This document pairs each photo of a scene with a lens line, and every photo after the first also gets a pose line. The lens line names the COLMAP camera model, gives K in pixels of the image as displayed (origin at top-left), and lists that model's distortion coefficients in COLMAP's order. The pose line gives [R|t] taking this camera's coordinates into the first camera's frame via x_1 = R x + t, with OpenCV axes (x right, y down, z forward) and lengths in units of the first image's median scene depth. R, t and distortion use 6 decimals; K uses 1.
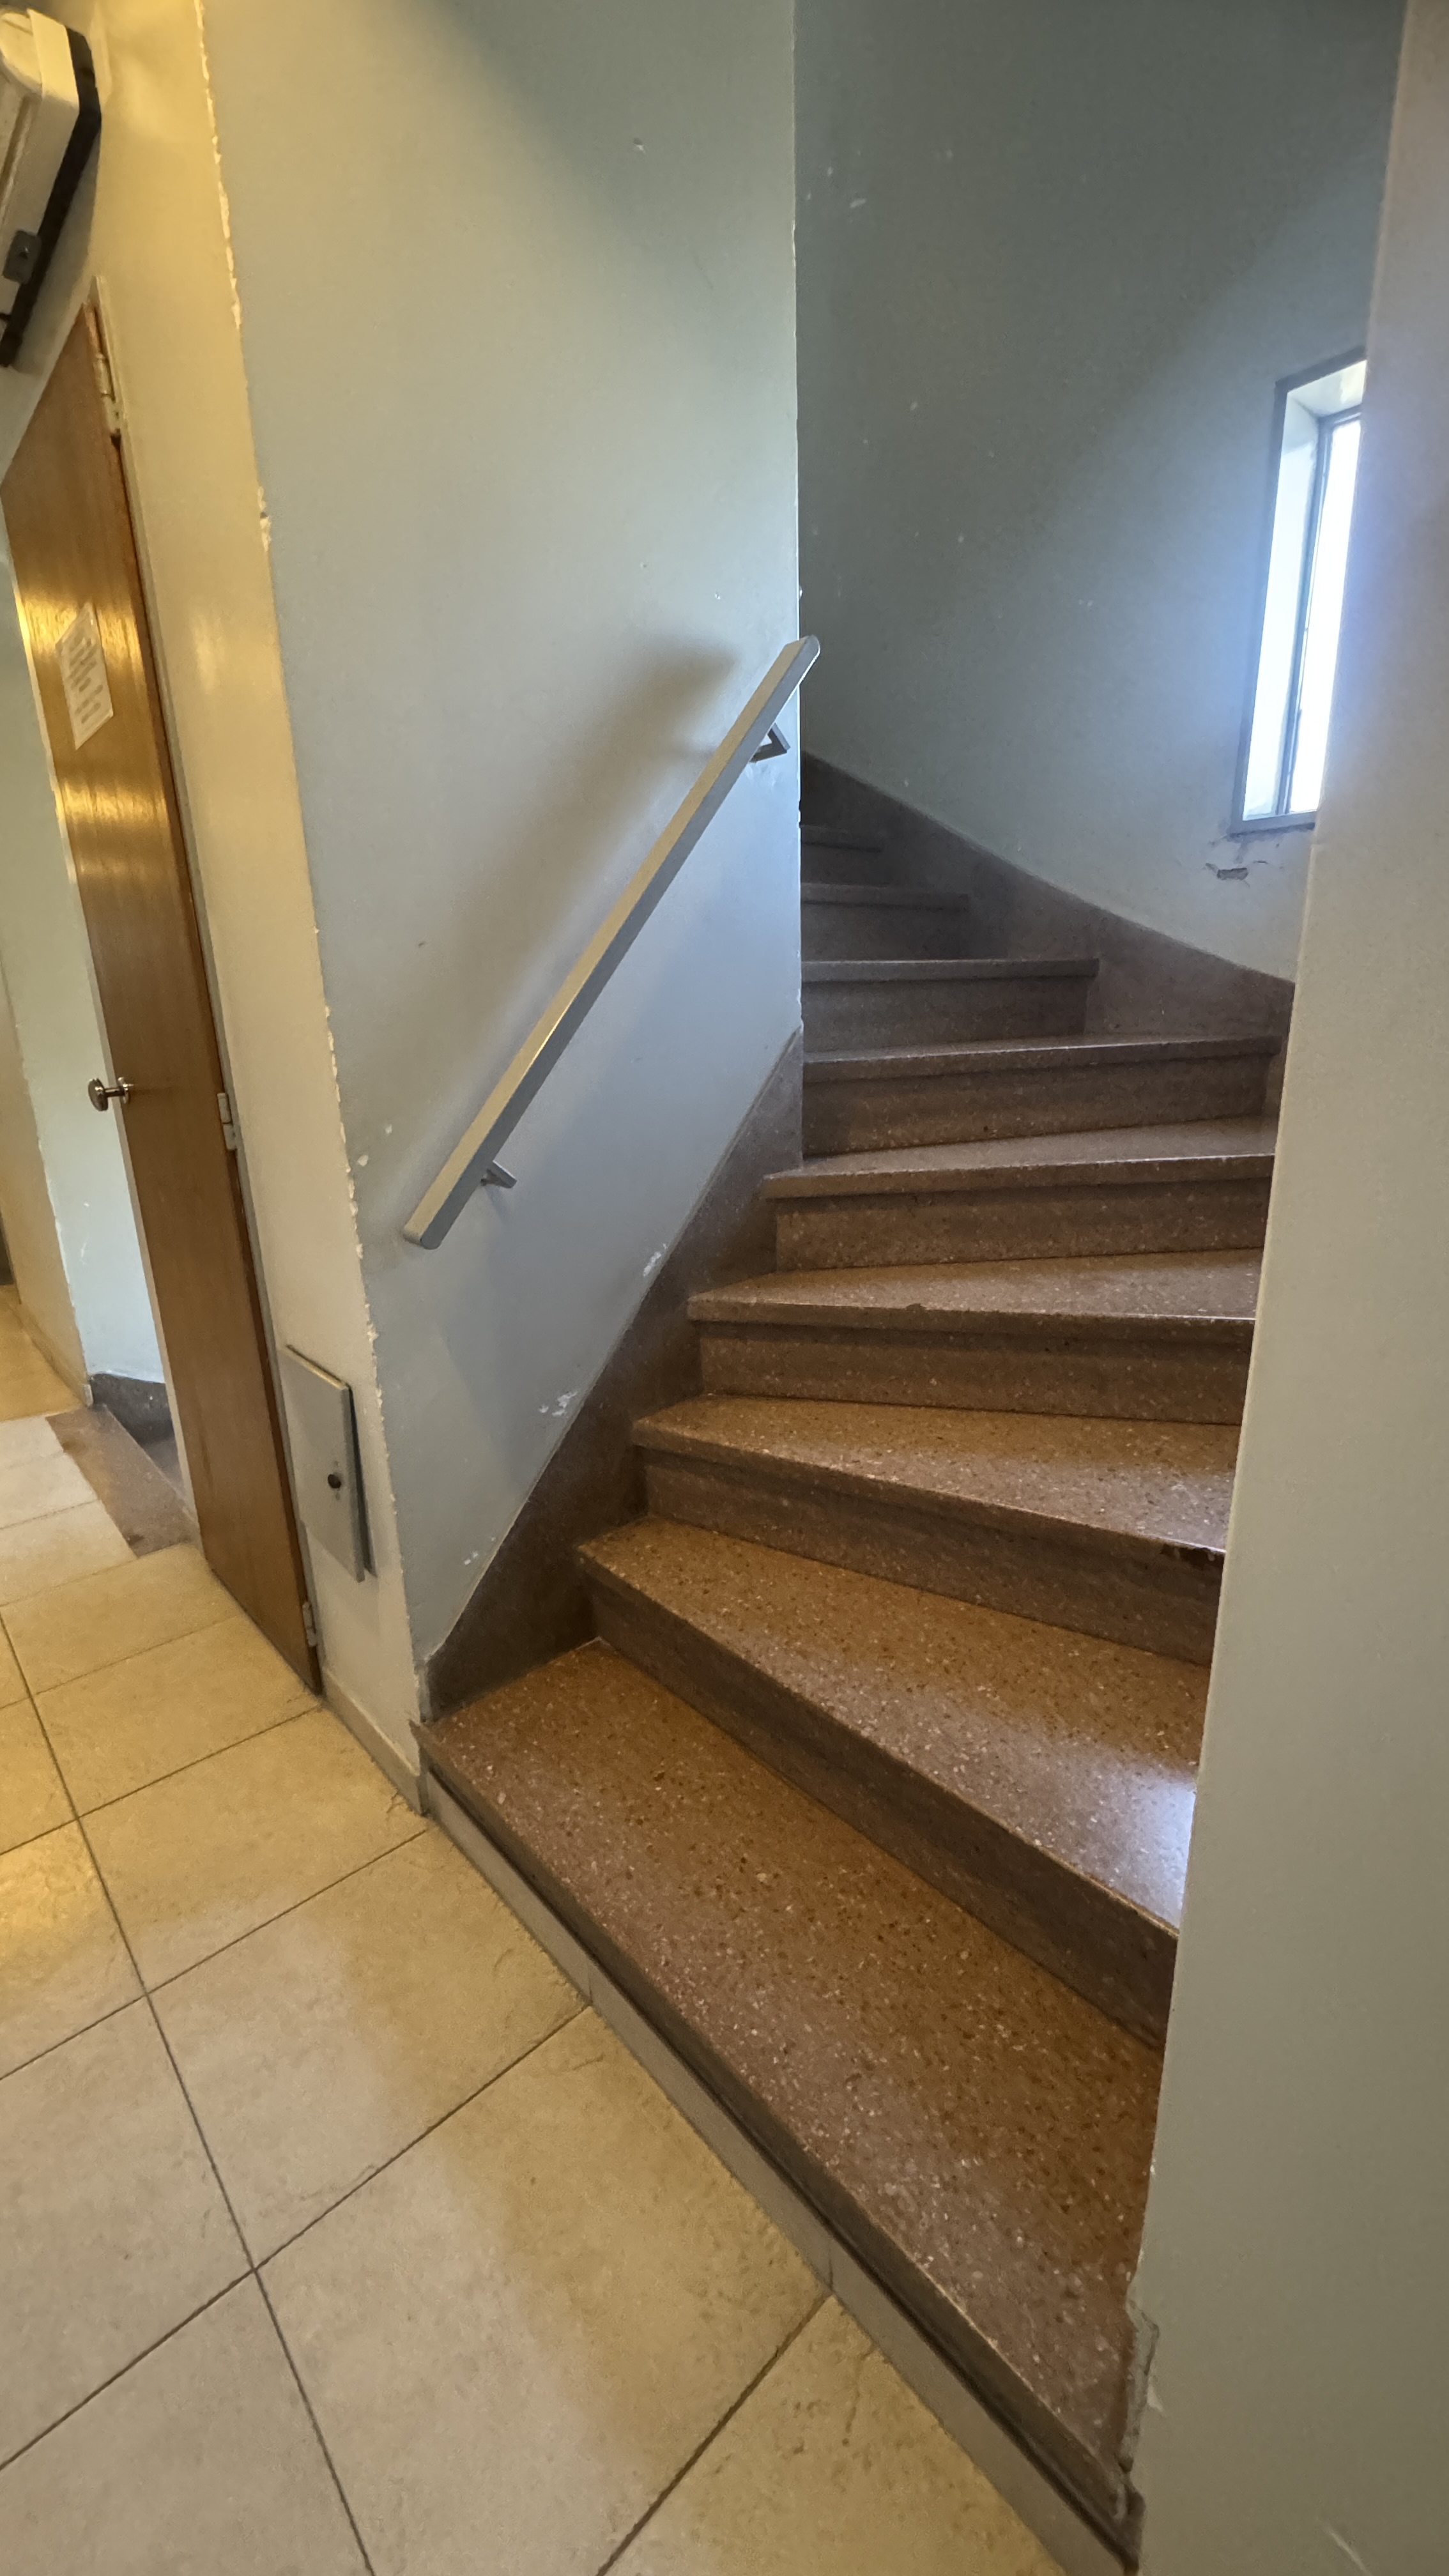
lens RADIAL K [[1031.2, 0, 736.3], [0, 1031.2, 1292.4], [0, 0, 1]] dist [-0.004004, 0.001048]
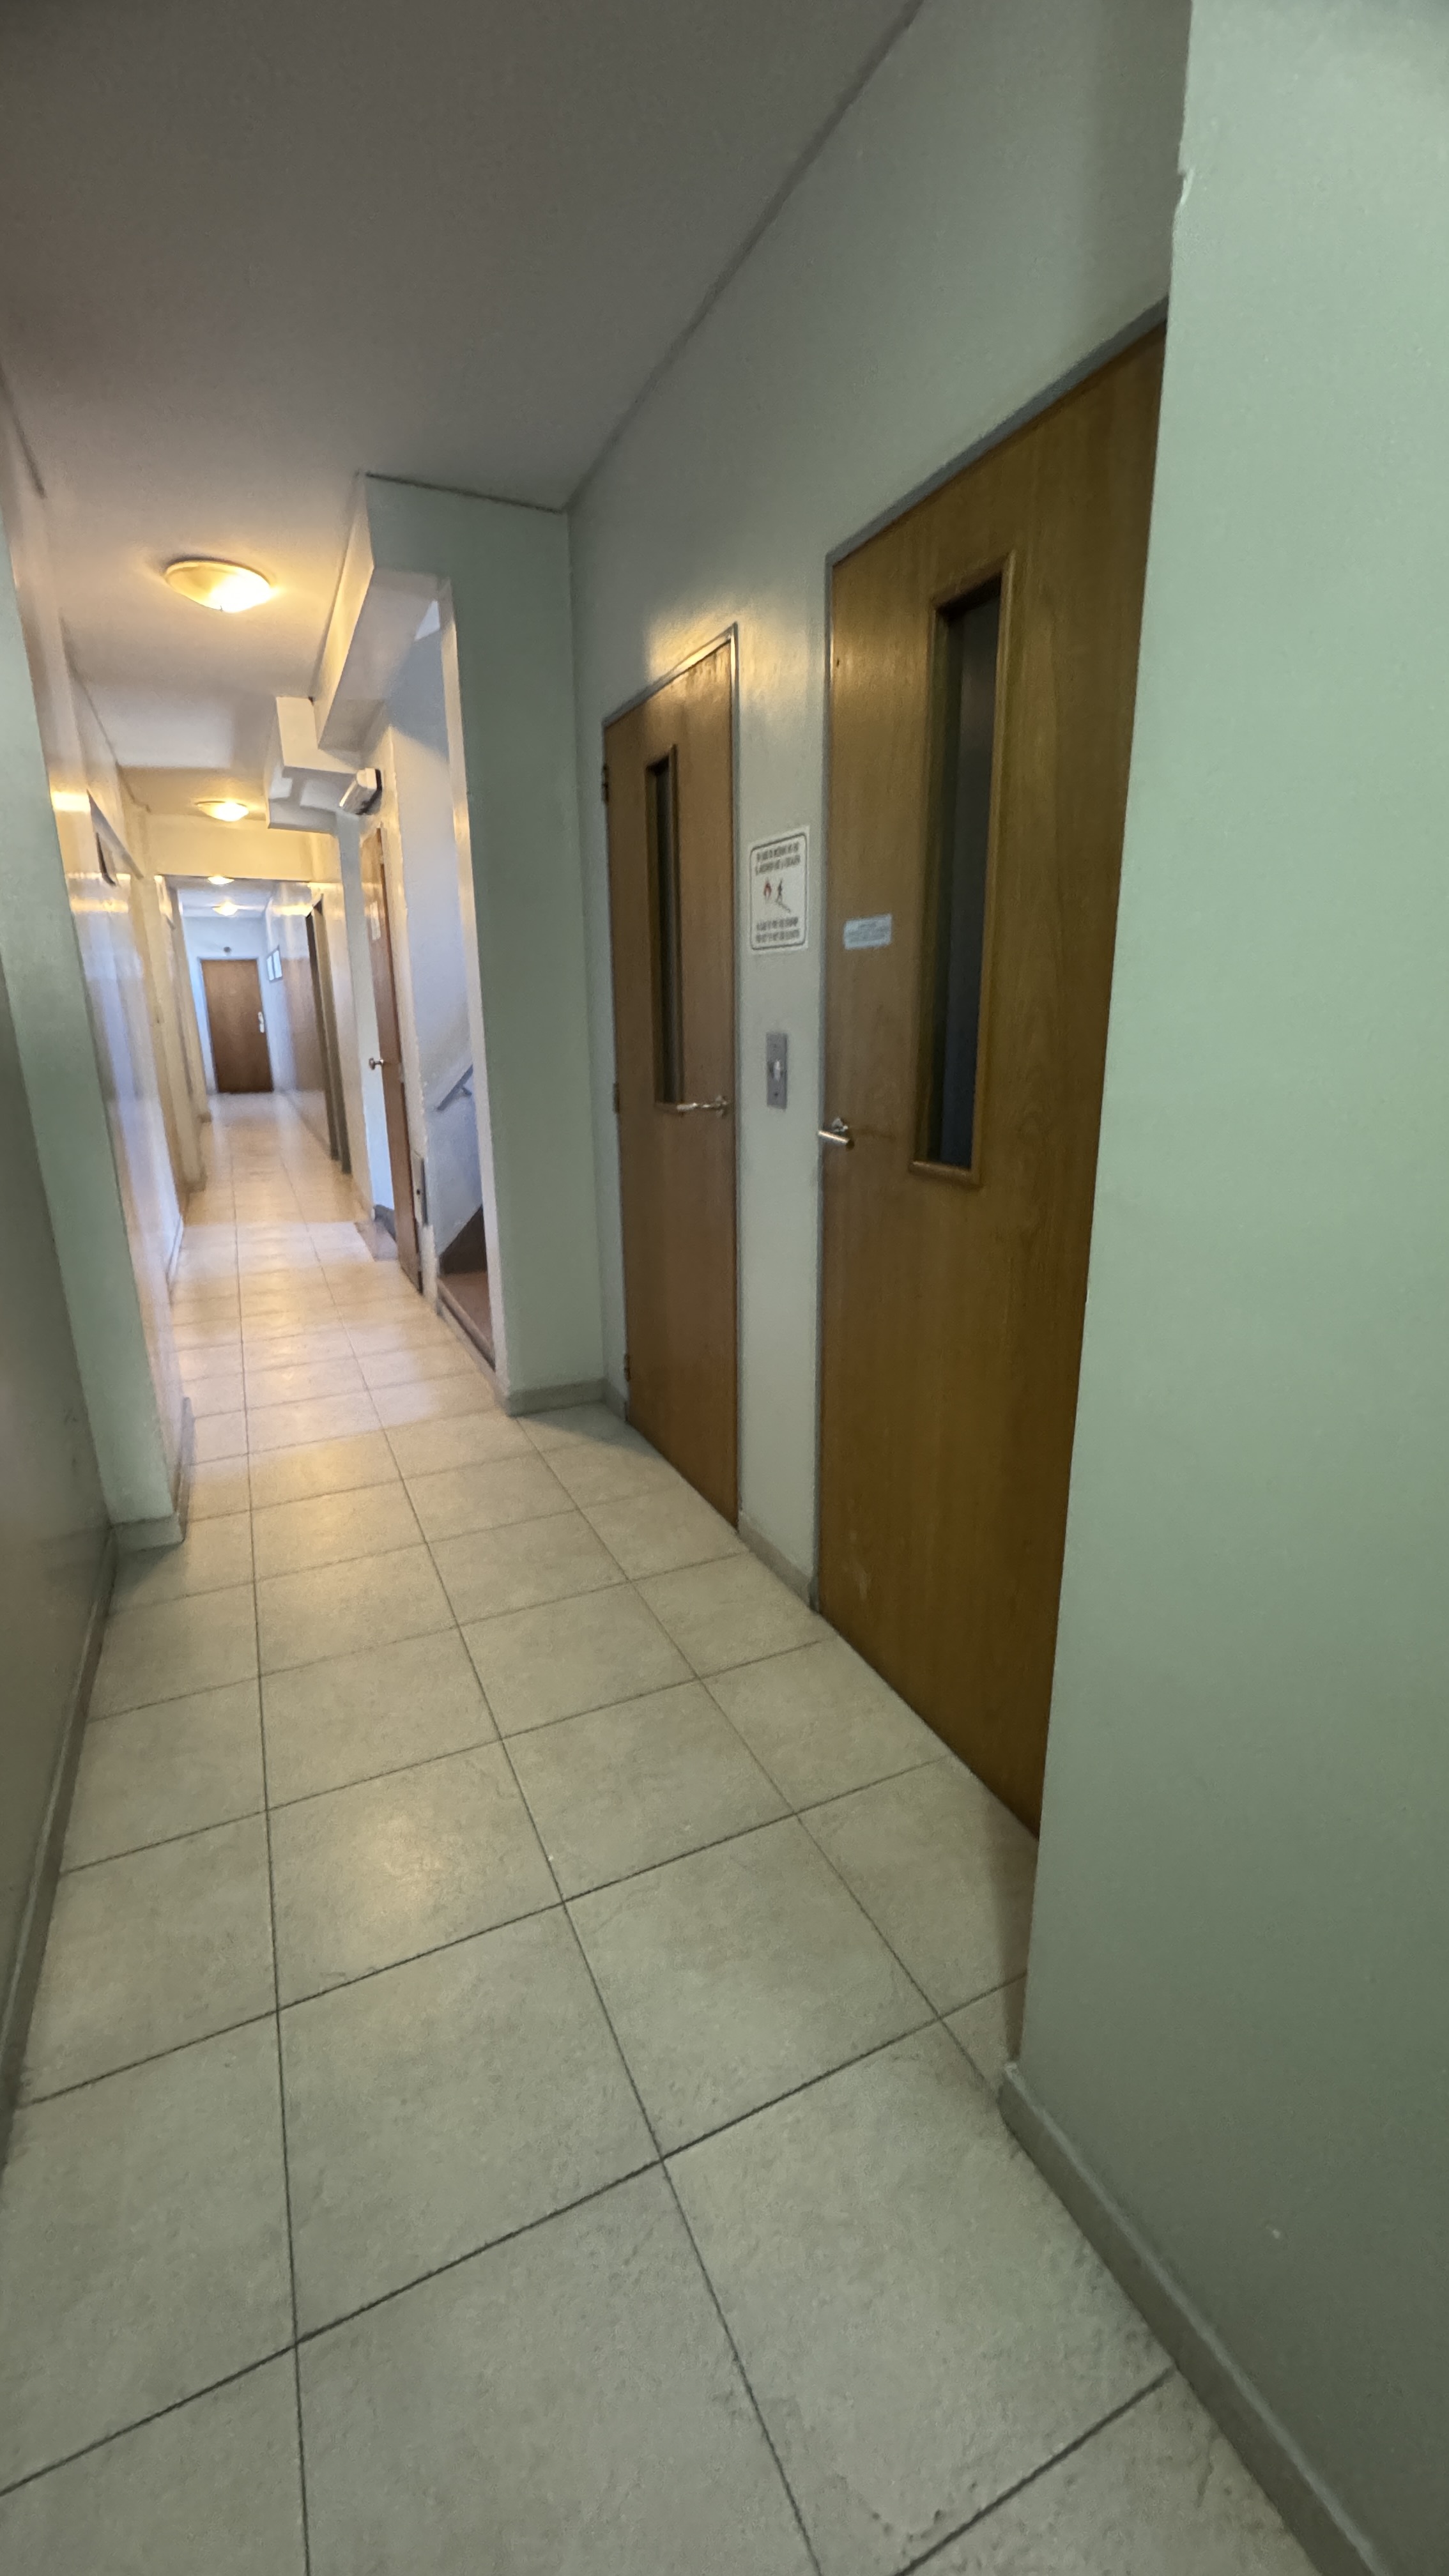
lens RADIAL K [[1031.2, 0, 721.8], [0, 1031.2, 1288.0], [0, 0, 1]] dist [-0.004004, 0.001048]
pose [[0.955271, 0.094867, -0.280102, 1.250877], [-0.096039, 0.995332, 0.009573, 0.326827], [0.279703, 0.017756, 0.959922, -1.546866]]
